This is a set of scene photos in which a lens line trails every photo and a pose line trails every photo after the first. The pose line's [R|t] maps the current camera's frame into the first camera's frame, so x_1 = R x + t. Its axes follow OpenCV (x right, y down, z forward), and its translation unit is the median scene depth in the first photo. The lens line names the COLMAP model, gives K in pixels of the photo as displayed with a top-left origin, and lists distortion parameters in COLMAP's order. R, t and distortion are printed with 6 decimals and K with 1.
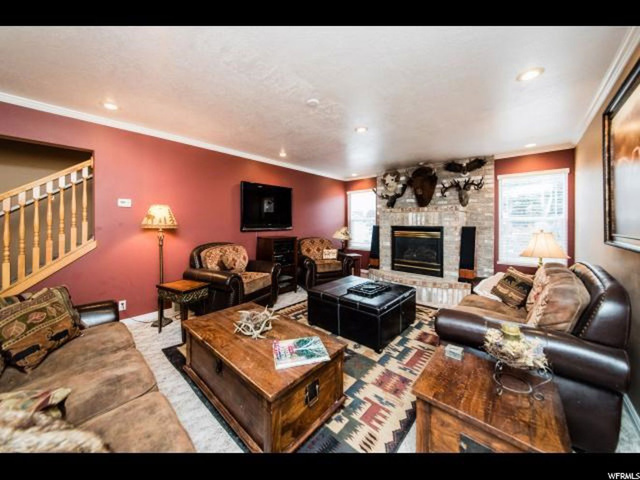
lens RADIAL K [[225.5, 0, 318.4], [0, 225.5, 243.5], [0, 0, 1]] dist [-0.000327, 0.000227]
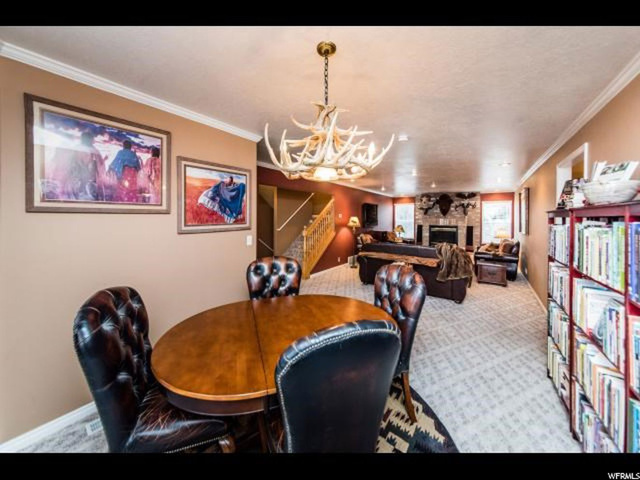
lens RADIAL K [[225.5, 0, 319.8], [0, 225.5, 238.4], [0, 0, 1]] dist [-0.000327, 0.000227]
pose [[0.993566, -0.004458, 0.113170, -0.928256], [0.004266, 0.999989, 0.001940, 0.030426], [-0.113177, -0.001445, 0.993574, -0.900387]]
